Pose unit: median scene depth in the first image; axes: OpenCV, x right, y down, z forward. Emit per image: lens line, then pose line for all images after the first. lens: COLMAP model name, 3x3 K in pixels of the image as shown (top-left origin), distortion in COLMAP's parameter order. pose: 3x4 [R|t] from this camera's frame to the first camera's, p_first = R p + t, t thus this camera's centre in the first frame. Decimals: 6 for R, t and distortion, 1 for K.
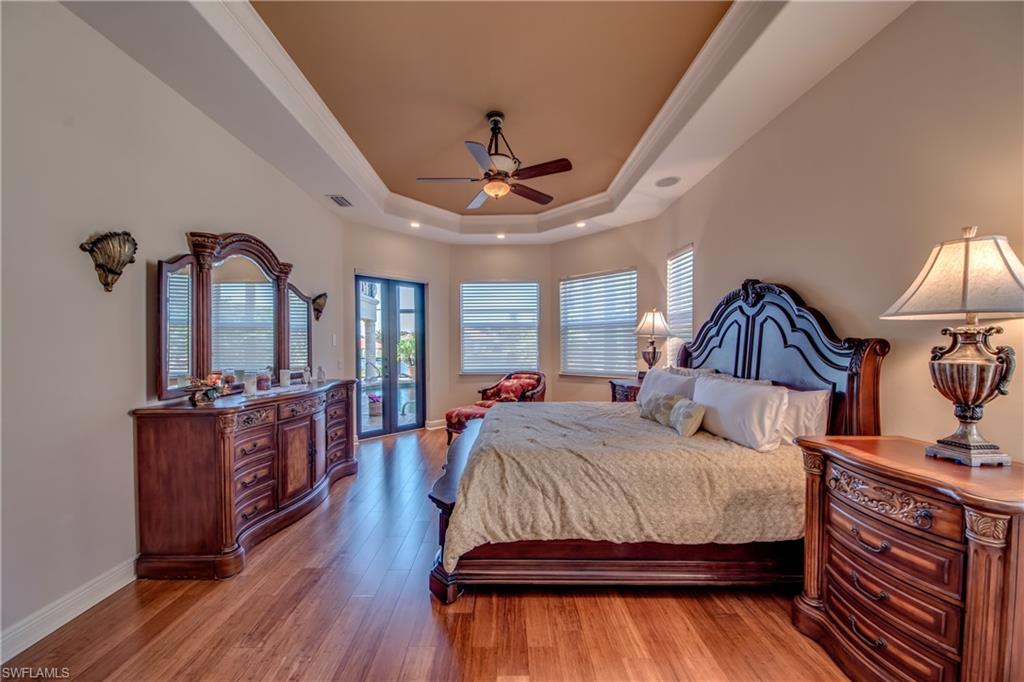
lens RADIAL K [[381.8, 0, 506.6], [0, 381.8, 342.3], [0, 0, 1]] dist [0.003883, -0.009163]
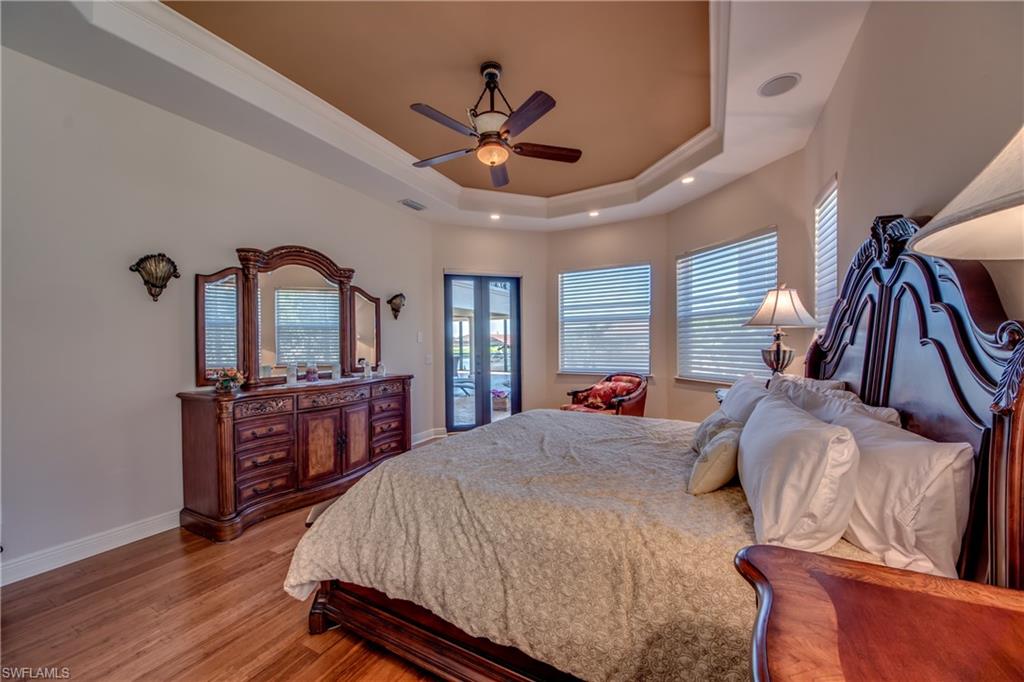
lens RADIAL K [[381.8, 0, 504.9], [0, 381.8, 345.0], [0, 0, 1]] dist [0.003883, -0.009163]
pose [[0.881425, -0.000368, -0.472323, 0.416809], [0.007681, 0.999879, 0.013555, 0.005228], [0.472261, -0.015575, 0.881321, 0.282059]]
